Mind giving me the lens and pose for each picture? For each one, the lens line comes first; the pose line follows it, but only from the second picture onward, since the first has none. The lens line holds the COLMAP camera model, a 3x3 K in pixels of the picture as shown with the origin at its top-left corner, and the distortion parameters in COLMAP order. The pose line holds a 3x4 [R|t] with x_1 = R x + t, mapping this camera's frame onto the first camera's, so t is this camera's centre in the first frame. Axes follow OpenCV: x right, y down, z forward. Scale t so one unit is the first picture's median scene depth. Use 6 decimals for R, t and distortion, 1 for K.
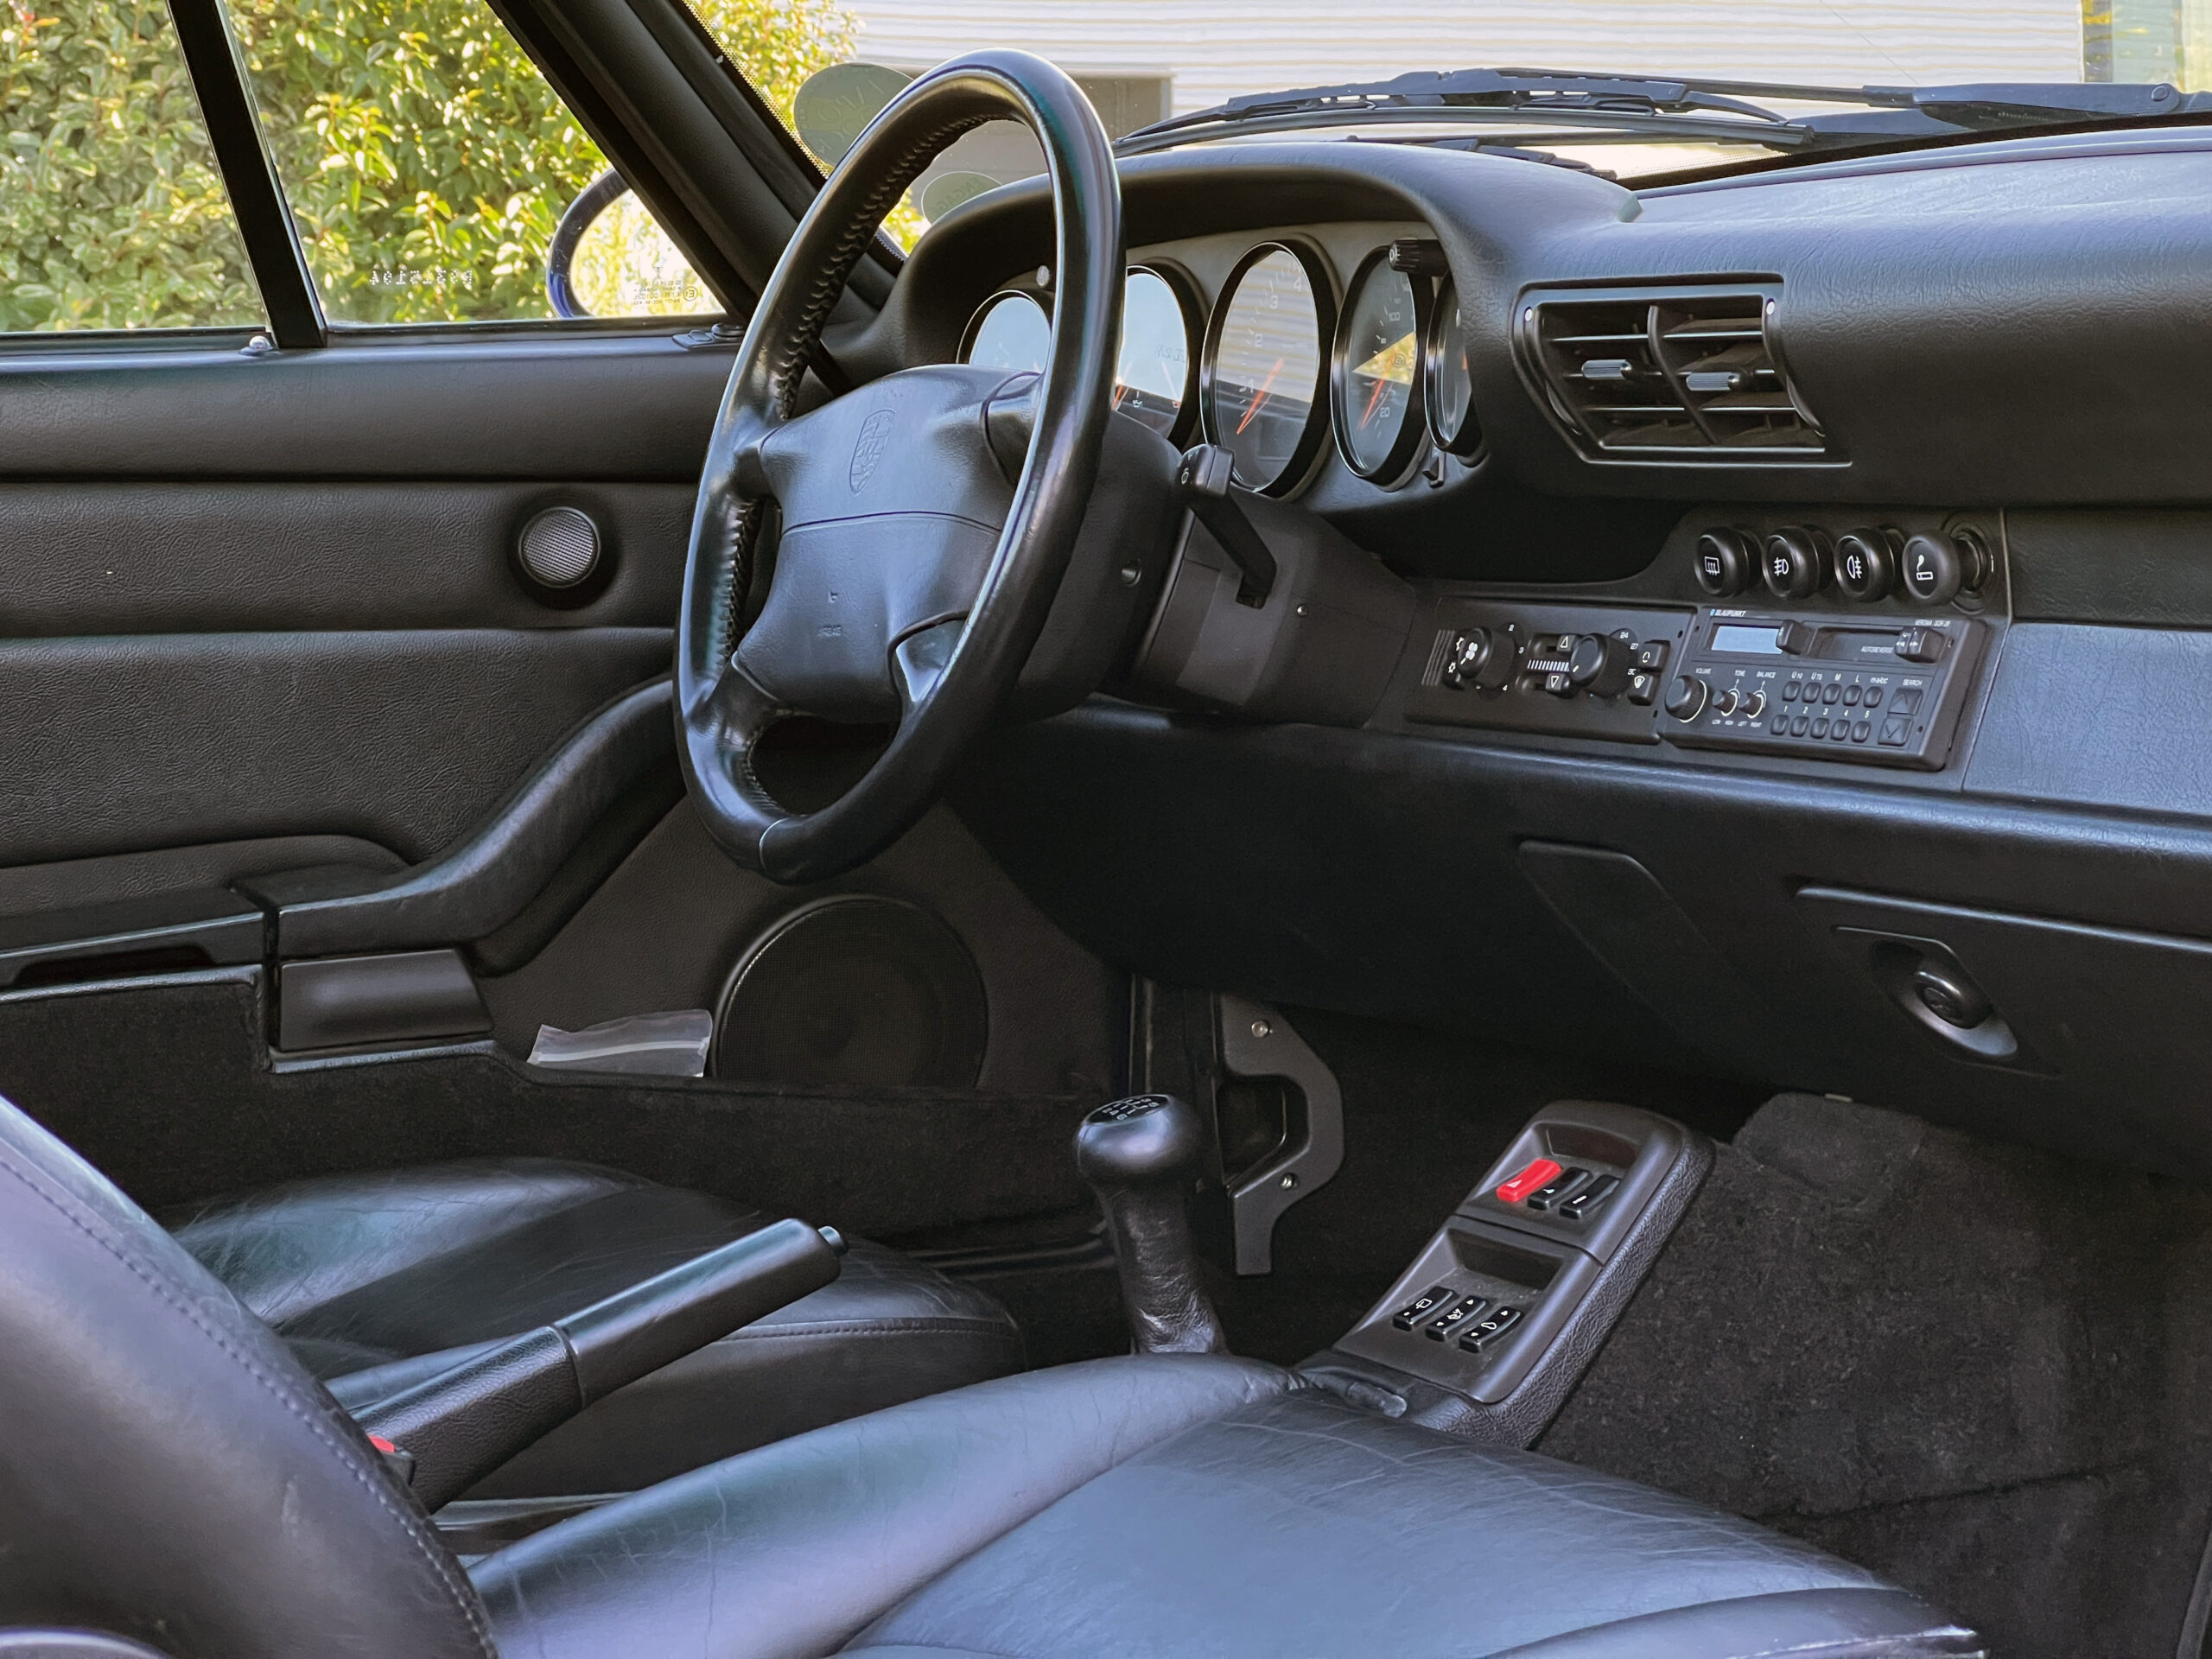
lens RADIAL K [[4823.6, 0, 1110.6], [0, 4823.6, 818.3], [0, 0, 1]] dist [0.010793, 0.000000]
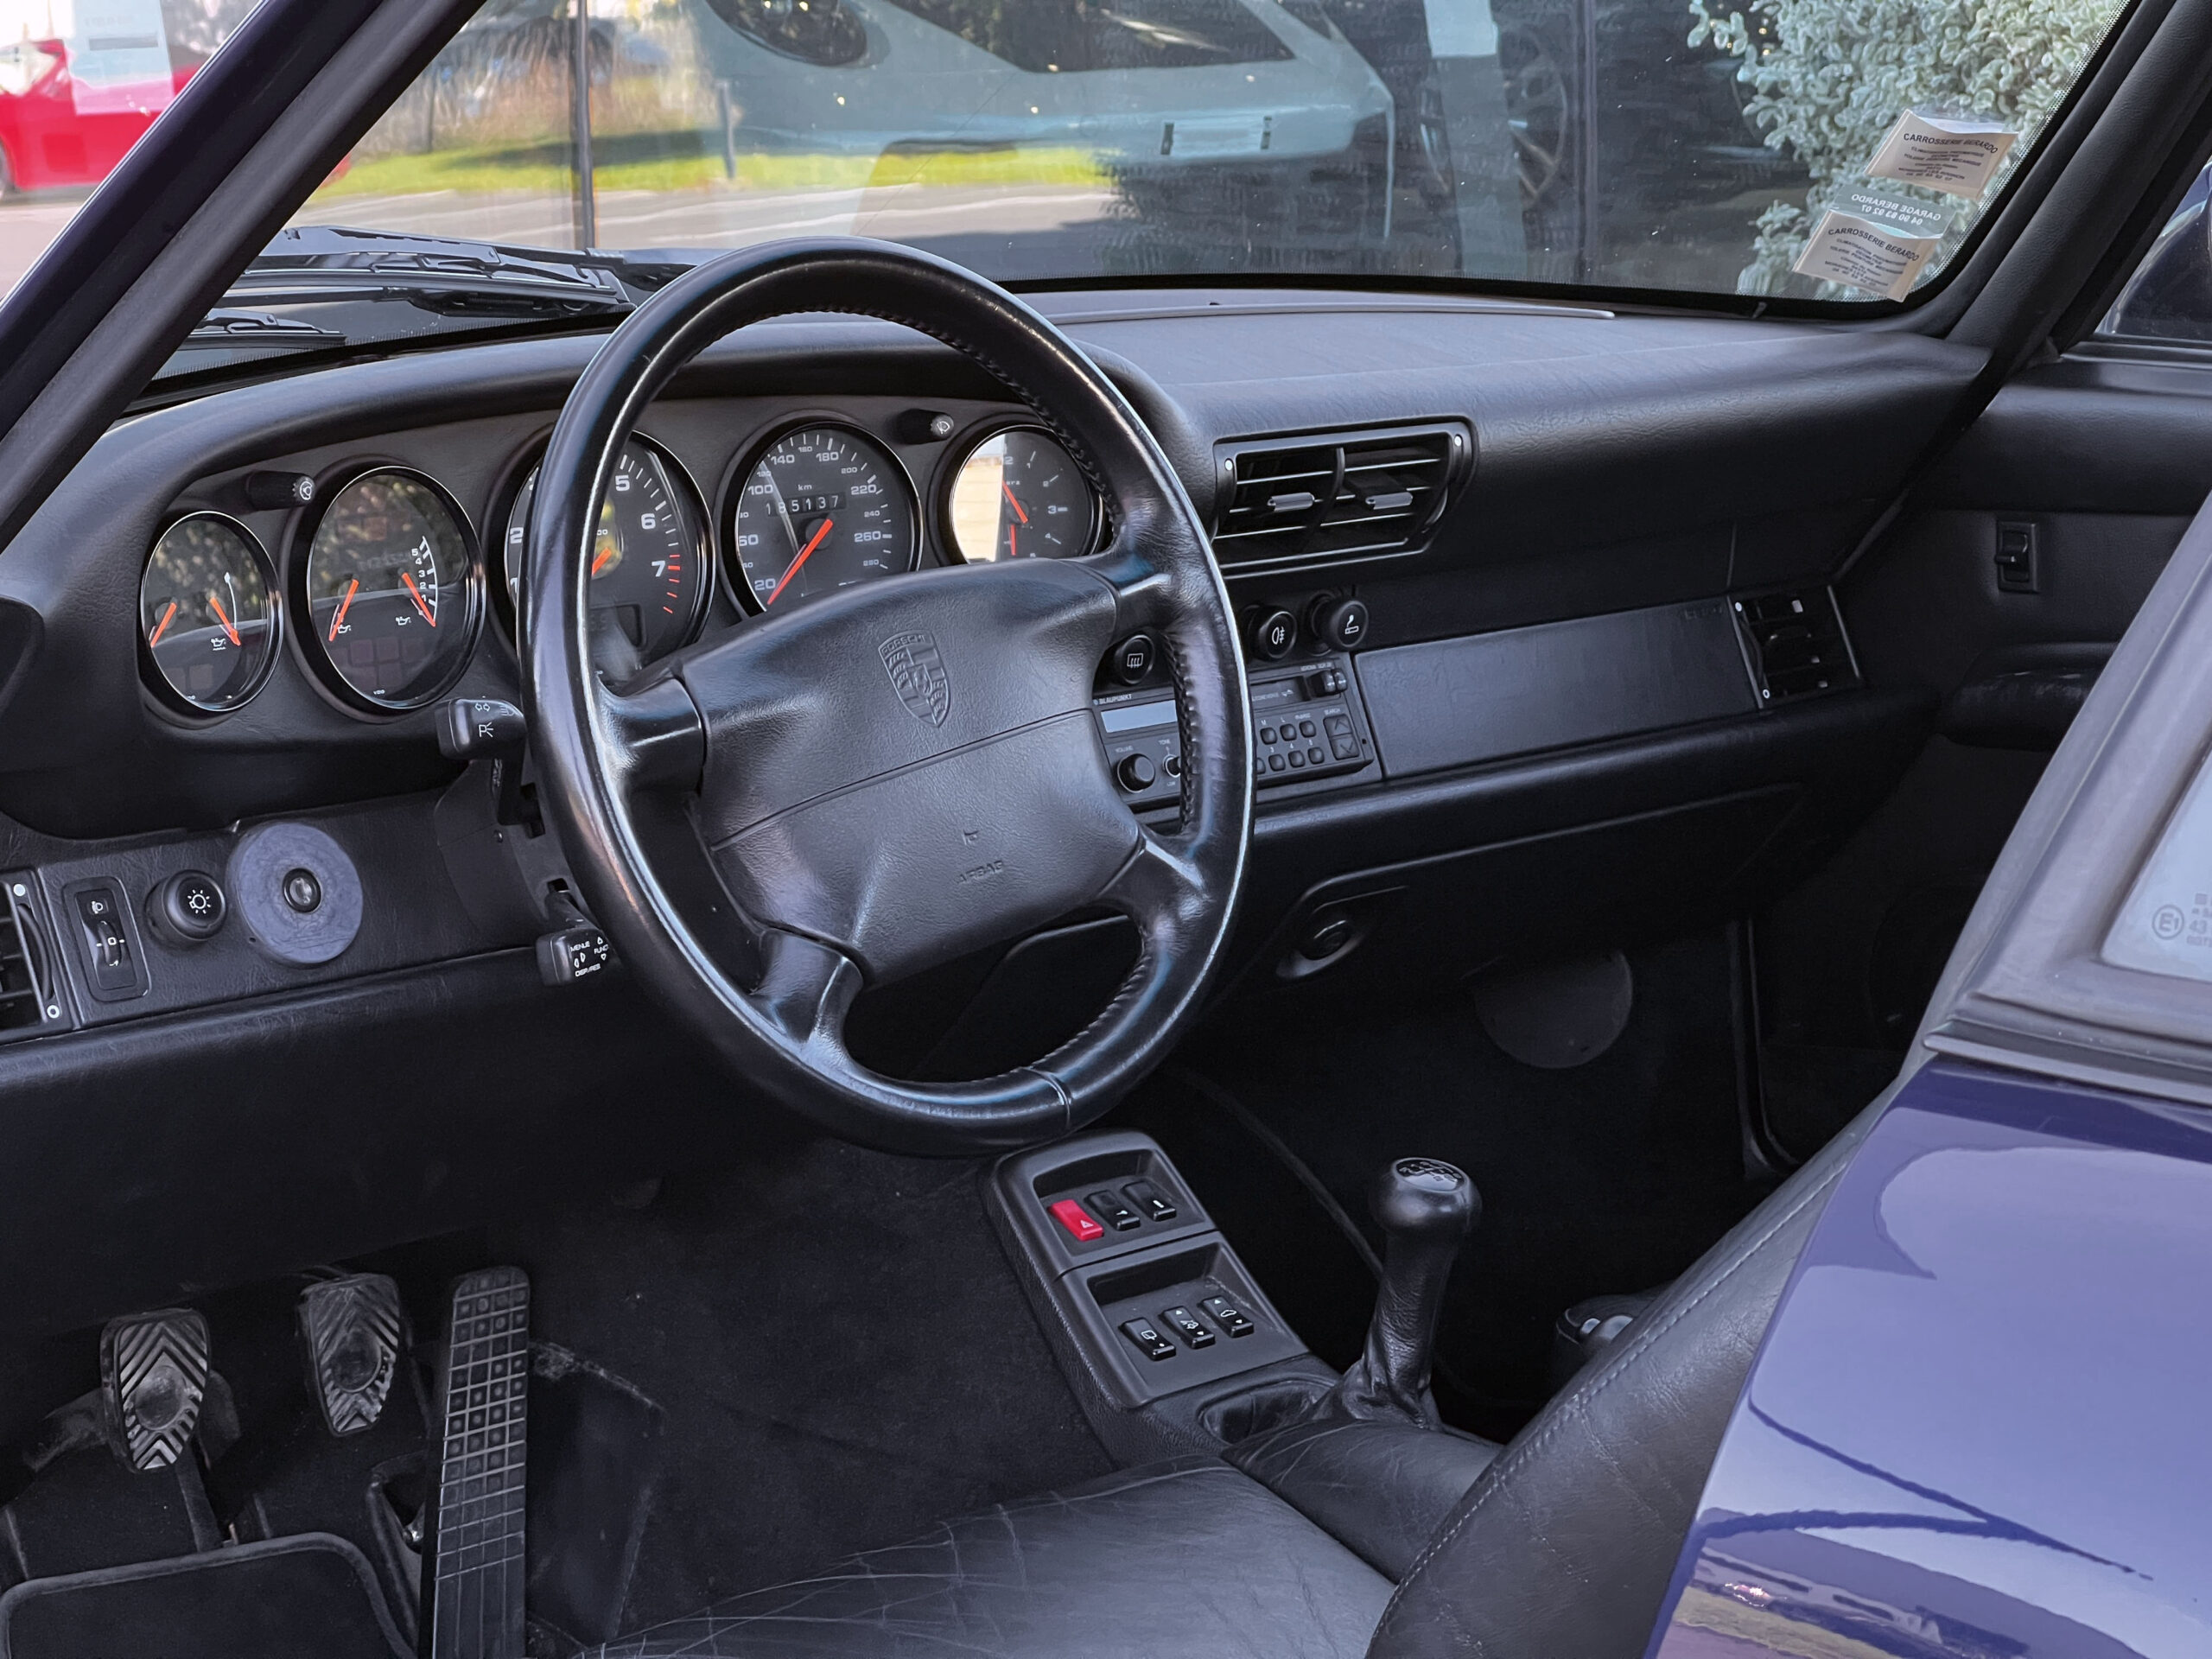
lens RADIAL K [[4823.6, 0, 1105.7], [0, 4823.6, 828.1], [0, 0, 1]] dist [0.010793, 0.000000]
pose [[-0.354740, -0.131489, 0.925673, -0.853264], [0.101924, 0.978722, 0.178084, -0.193970], [-0.929393, 0.157522, -0.333790, 1.204549]]
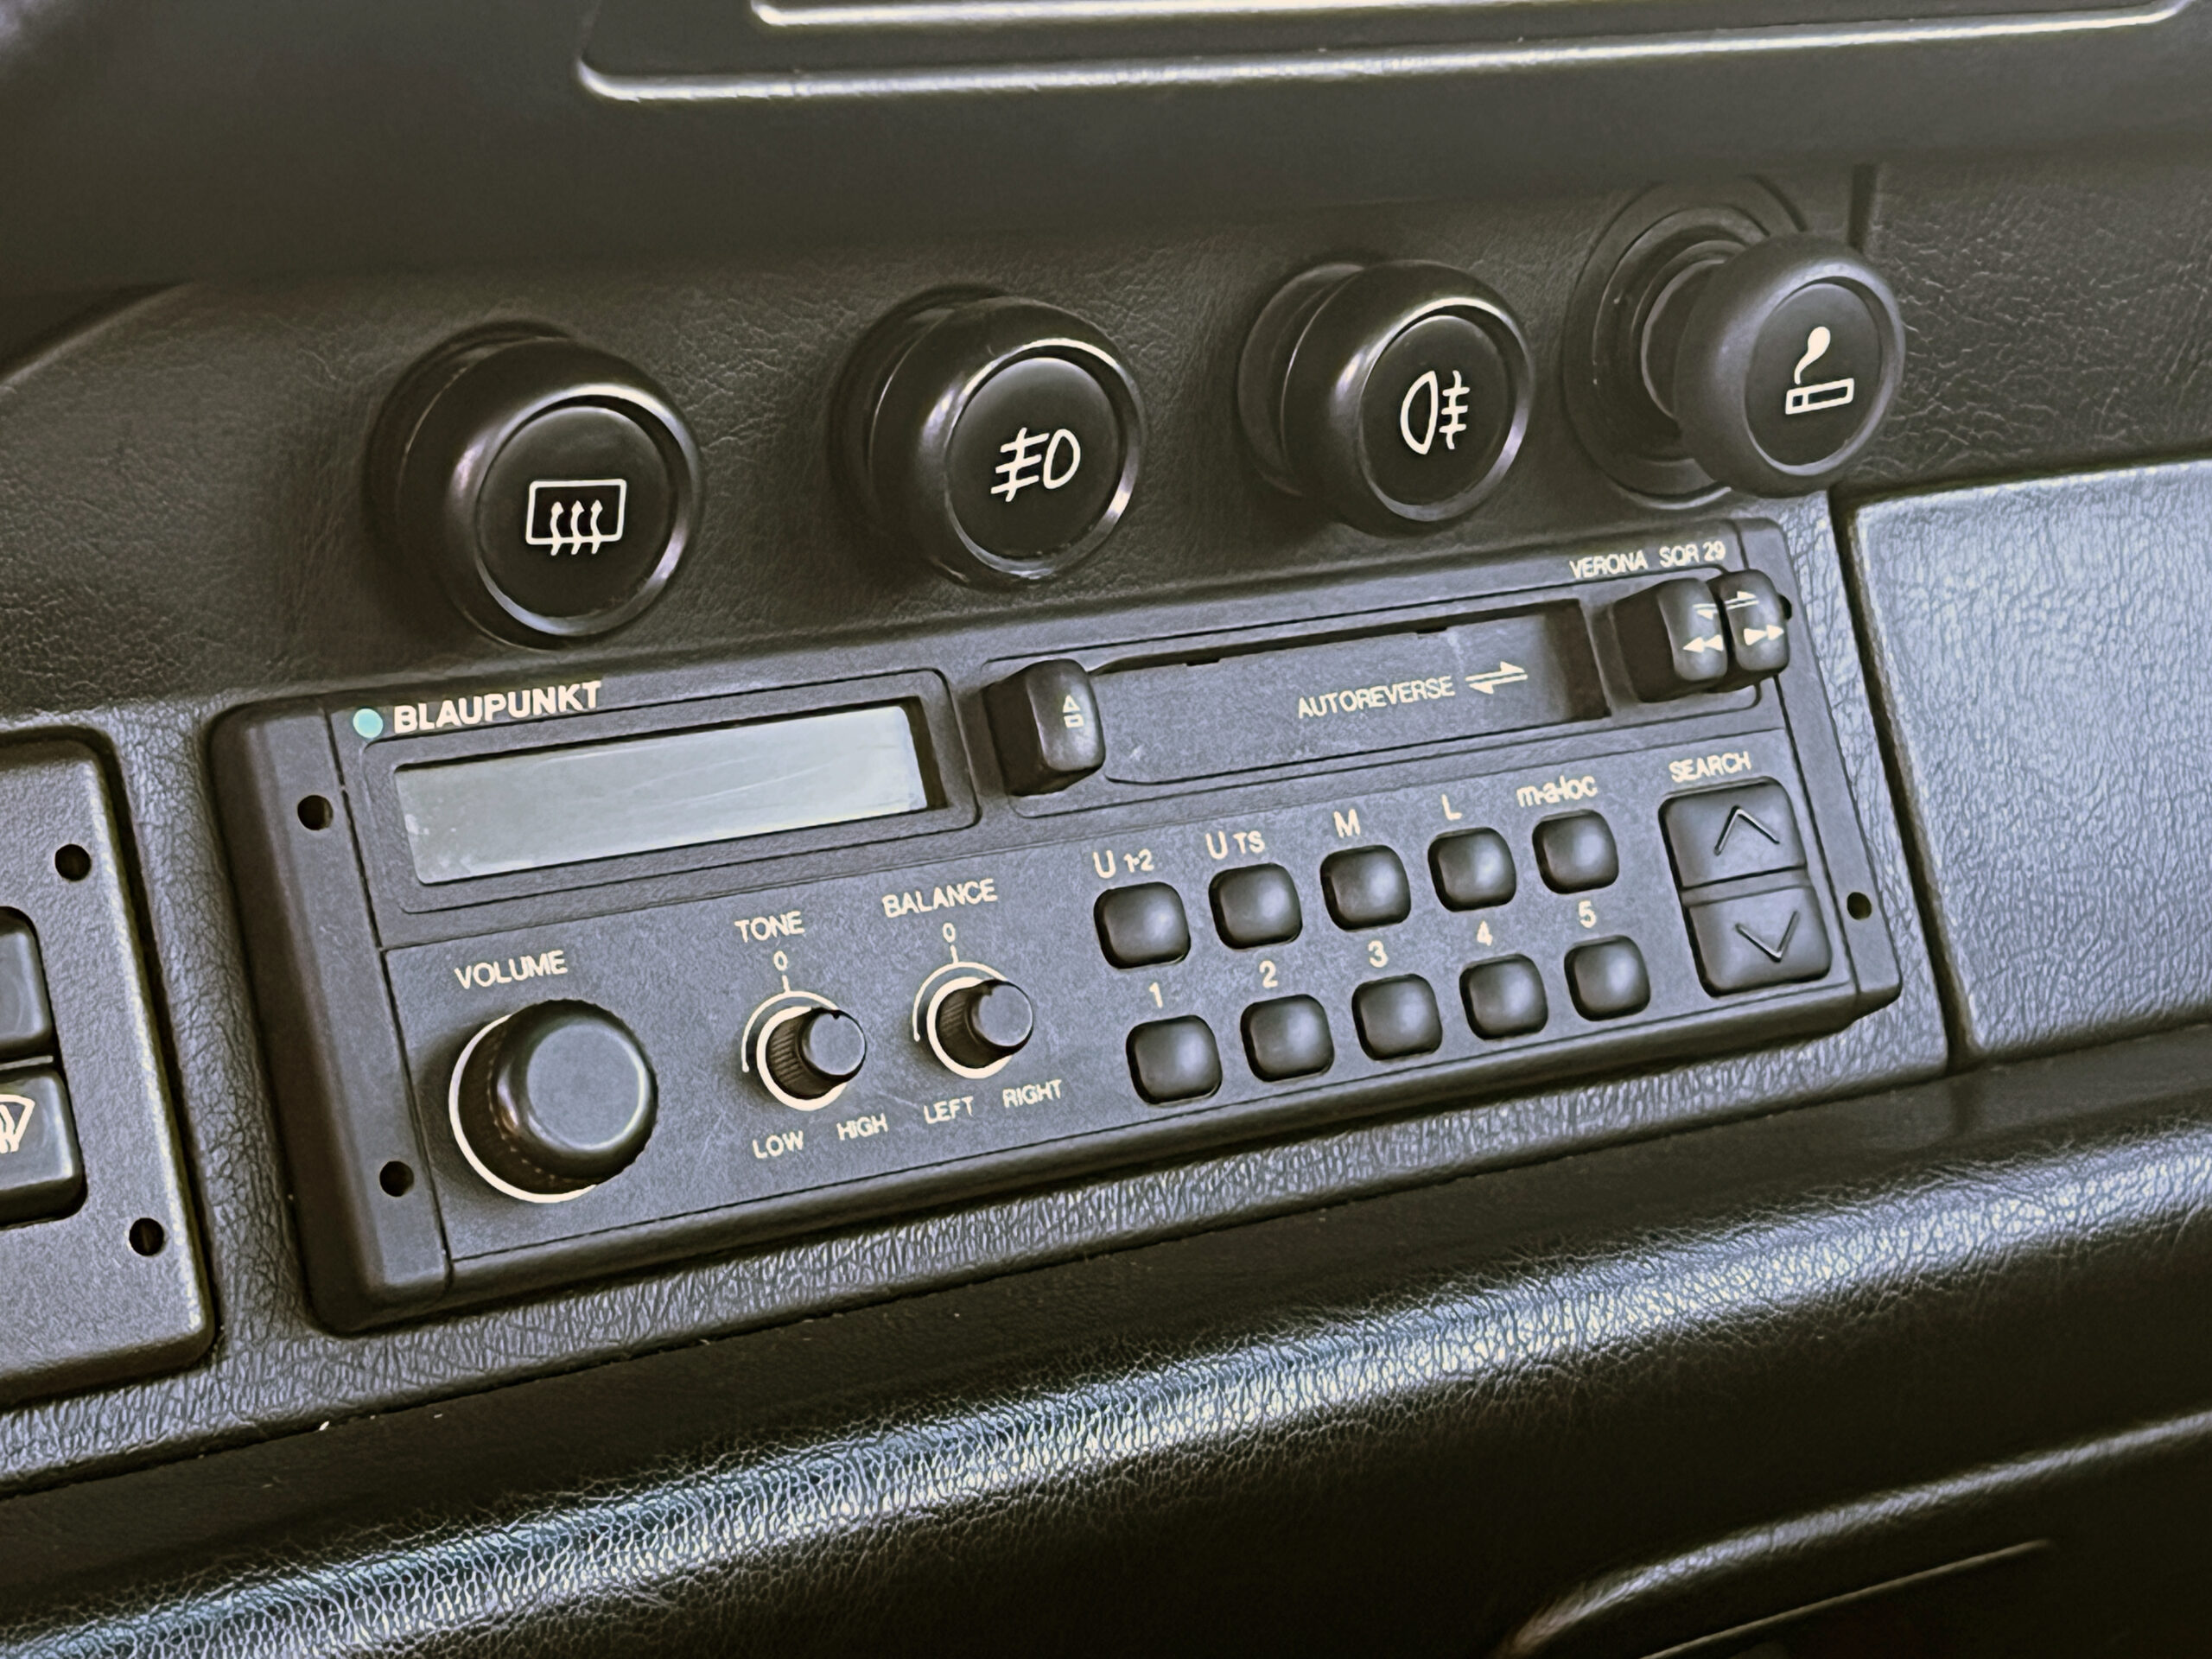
lens RADIAL K [[4823.6, 0, 1105.9], [0, 4823.6, 831.4], [0, 0, 1]] dist [0.010793, 0.000000]
pose [[-0.170753, -0.190784, 0.966667, -0.091091], [0.093888, 0.973461, 0.208709, -0.070915], [-0.980830, 0.126397, -0.148309, 0.856972]]
